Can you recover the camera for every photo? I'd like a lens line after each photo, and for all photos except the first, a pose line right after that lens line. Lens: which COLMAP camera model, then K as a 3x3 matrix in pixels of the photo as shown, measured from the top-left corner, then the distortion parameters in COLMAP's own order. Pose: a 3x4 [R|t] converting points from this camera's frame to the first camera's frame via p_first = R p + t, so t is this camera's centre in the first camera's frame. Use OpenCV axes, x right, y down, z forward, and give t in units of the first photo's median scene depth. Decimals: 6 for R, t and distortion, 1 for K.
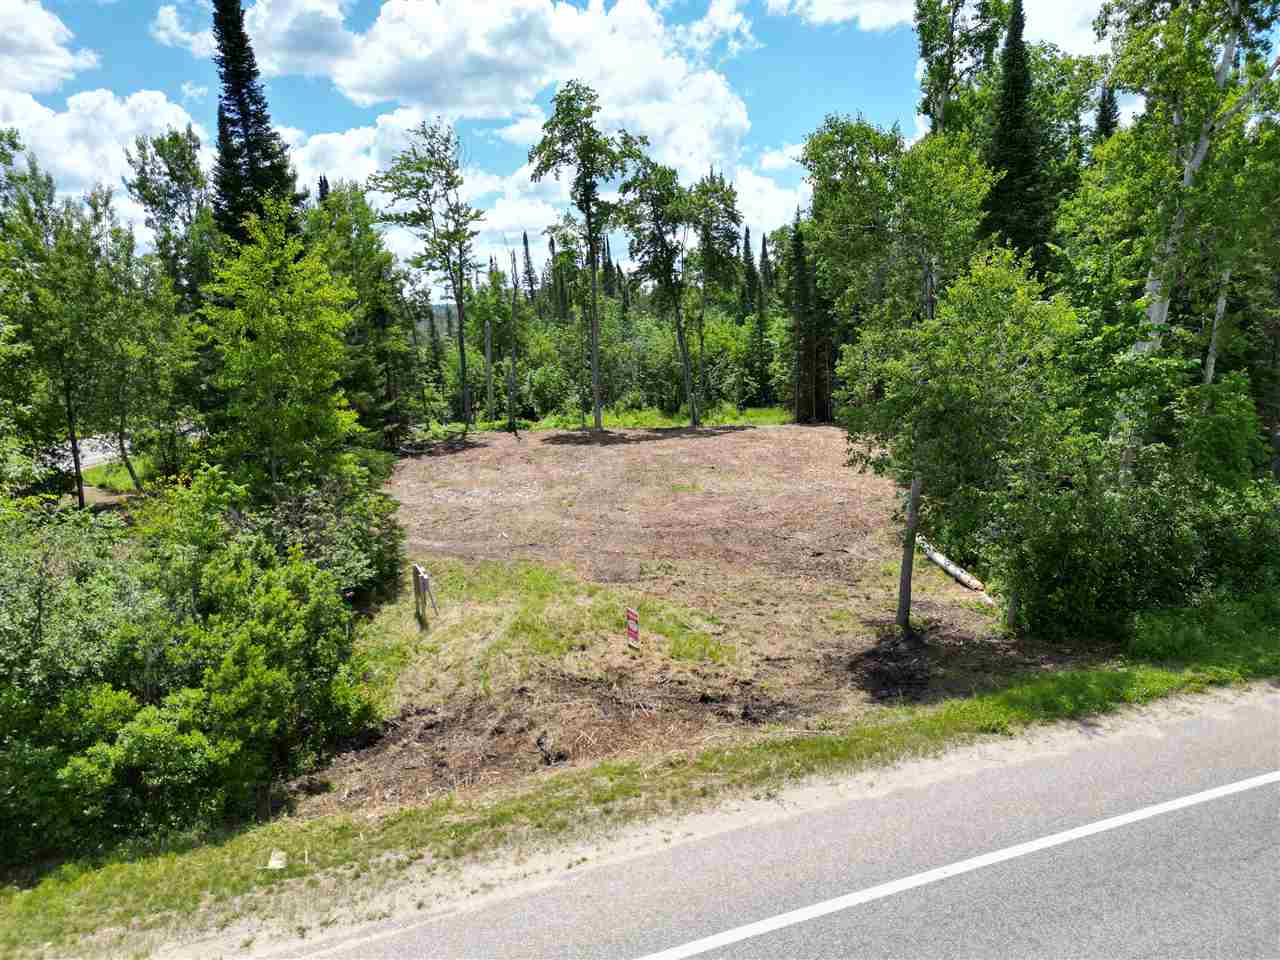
lens RADIAL K [[895.9, 0, 638.8], [0, 895.9, 480.9], [0, 0, 1]] dist [0.027498, -0.014648]
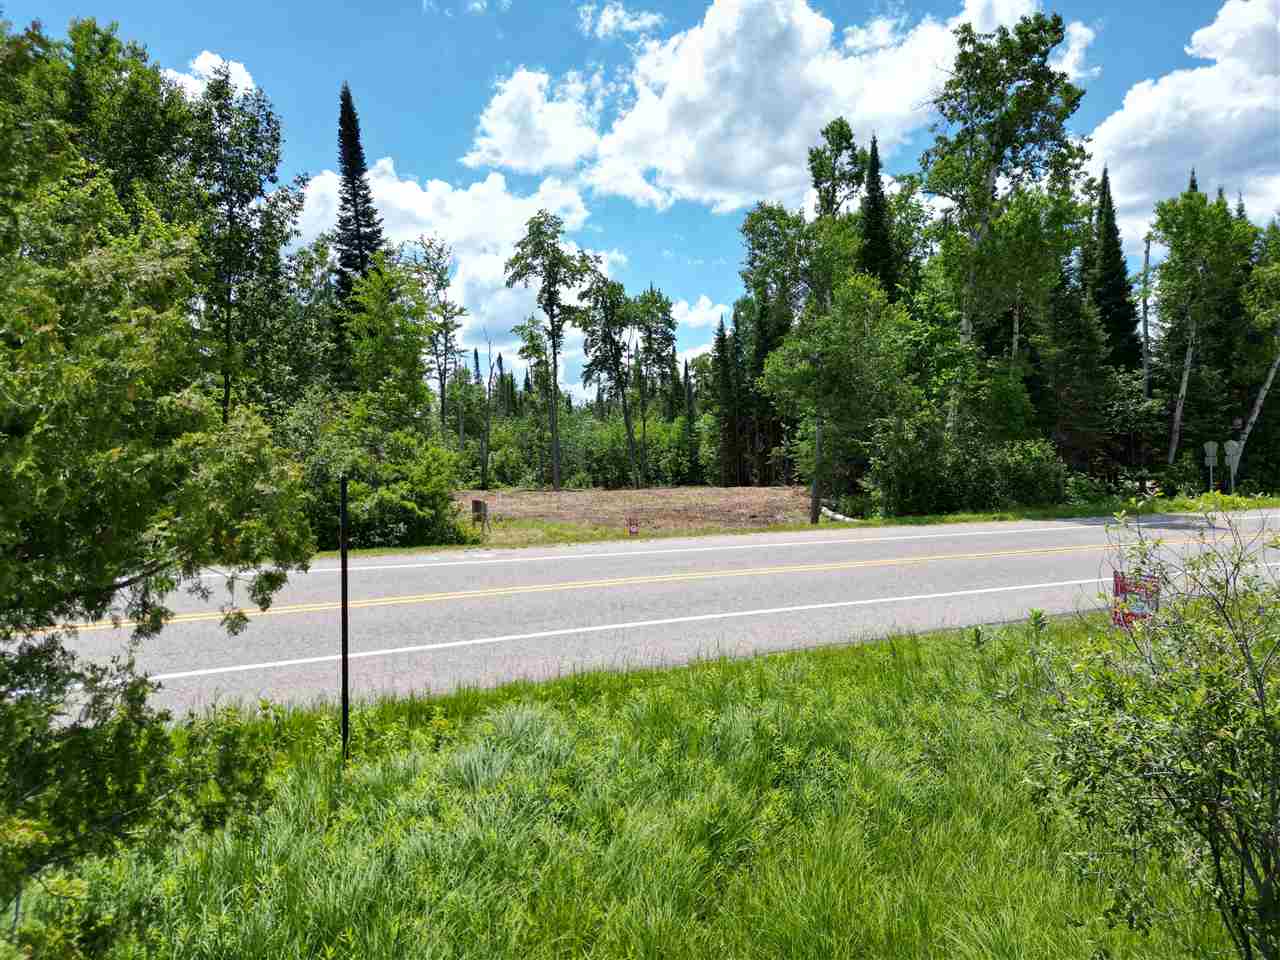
lens RADIAL K [[895.9, 0, 641.5], [0, 895.9, 479.4], [0, 0, 1]] dist [0.027498, -0.014648]
pose [[0.995170, 0.011283, 0.097519, -0.051733], [0.004710, 0.986740, -0.162238, 0.119637], [-0.098056, 0.161913, 0.981921, -0.165963]]
